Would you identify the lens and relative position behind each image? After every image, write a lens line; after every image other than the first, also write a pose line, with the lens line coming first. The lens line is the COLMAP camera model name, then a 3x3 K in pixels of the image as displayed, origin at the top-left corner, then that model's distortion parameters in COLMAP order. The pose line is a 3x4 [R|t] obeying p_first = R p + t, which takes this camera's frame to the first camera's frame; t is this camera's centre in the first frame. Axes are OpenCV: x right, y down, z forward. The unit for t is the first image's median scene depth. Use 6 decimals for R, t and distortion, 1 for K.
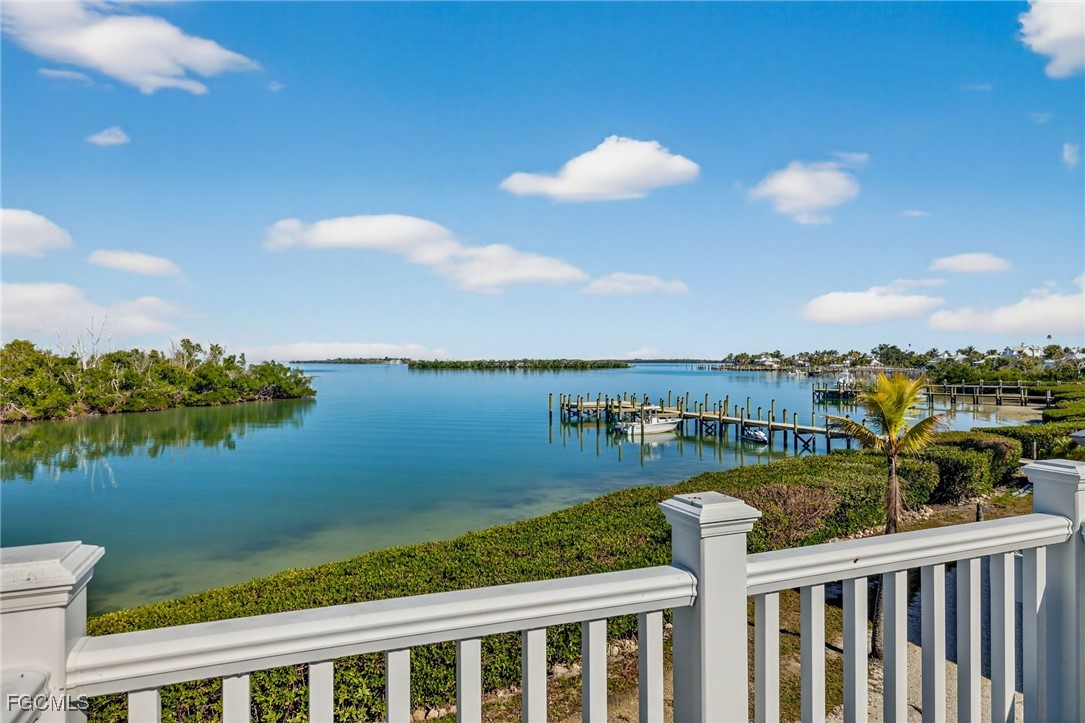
lens RADIAL K [[654.6, 0, 536.4], [0, 654.6, 363.3], [0, 0, 1]] dist [0.015028, 0.001566]
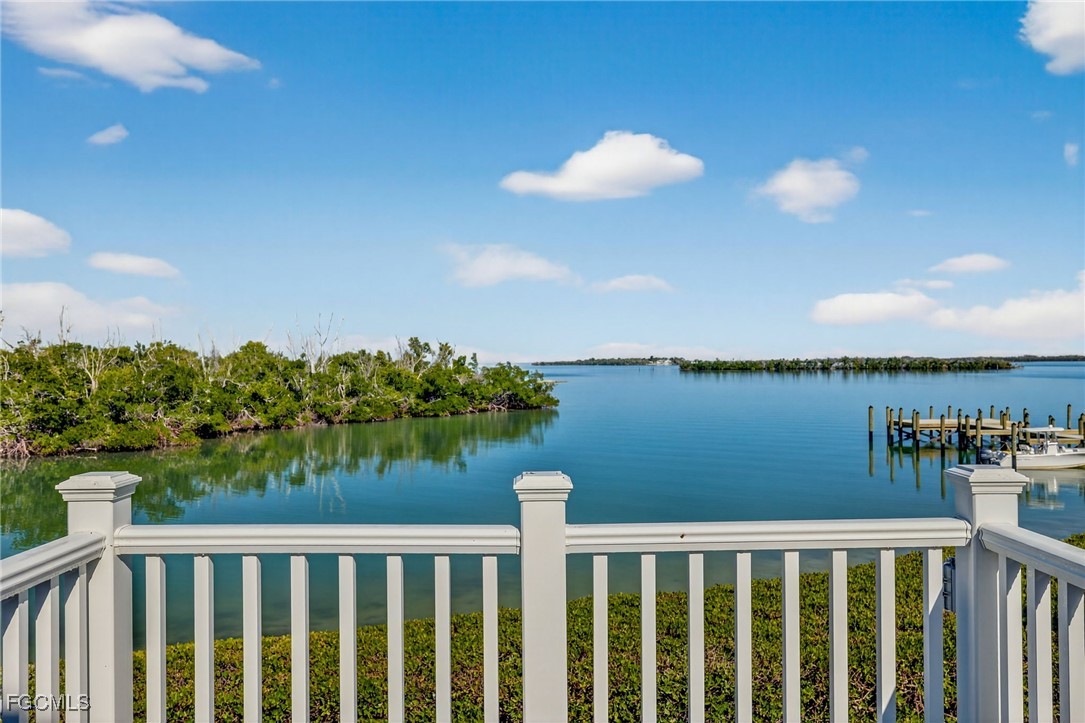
lens RADIAL K [[879.5, 0, 538.0], [0, 879.5, 363.9], [0, 0, 1]] dist [0.012850, 0.000747]
pose [[0.938012, -0.006370, -0.346545, 0.791576], [0.006290, 0.999979, -0.001356, -0.009023], [0.346546, -0.000908, 0.938032, -0.572045]]
